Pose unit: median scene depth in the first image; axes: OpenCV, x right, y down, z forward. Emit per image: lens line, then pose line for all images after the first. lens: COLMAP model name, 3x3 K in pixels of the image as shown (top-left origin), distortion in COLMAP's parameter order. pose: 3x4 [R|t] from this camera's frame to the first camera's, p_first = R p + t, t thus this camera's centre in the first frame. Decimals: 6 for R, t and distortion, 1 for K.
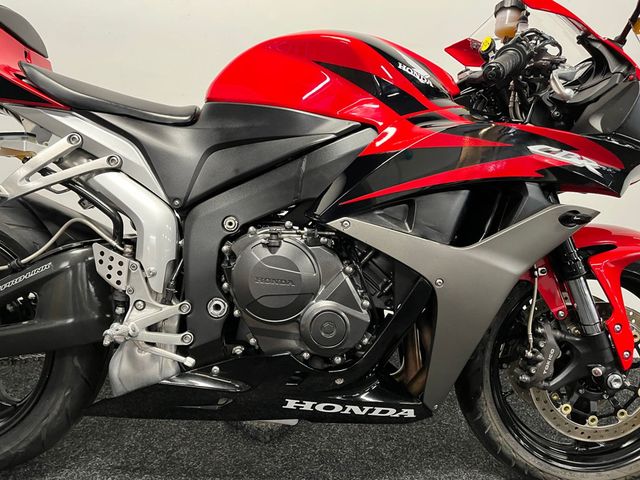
lens RADIAL K [[484.3, 0, 318.3], [0, 484.3, 242.1], [0, 0, 1]] dist [0.083708, -0.113729]
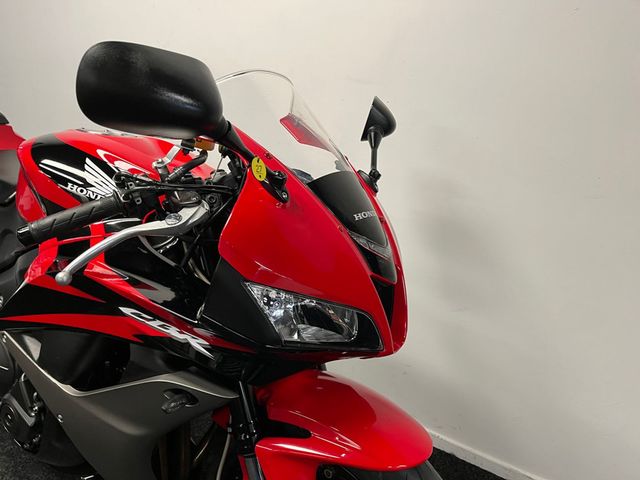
lens RADIAL K [[484.3, 0, 317.7], [0, 484.3, 240.4], [0, 0, 1]] dist [0.083708, -0.113729]
pose [[0.827584, 0.169118, -0.535260, 1.064626], [-0.103539, 0.983165, 0.150550, -0.437801], [0.551710, -0.069173, 0.831163, 0.450387]]
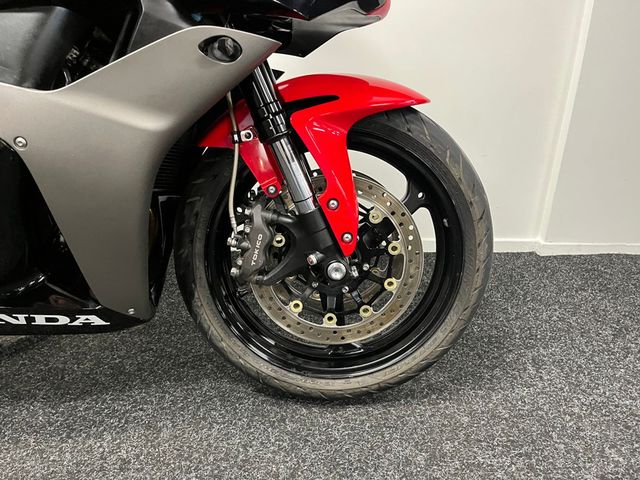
lens RADIAL K [[484.3, 0, 317.4], [0, 484.3, 238.6], [0, 0, 1]] dist [0.083708, -0.113729]
pose [[0.999358, -0.035828, 0.000770, 0.623954], [0.035245, 0.986535, 0.159706, 0.113180], [-0.006482, -0.159577, 0.987164, 0.247556]]
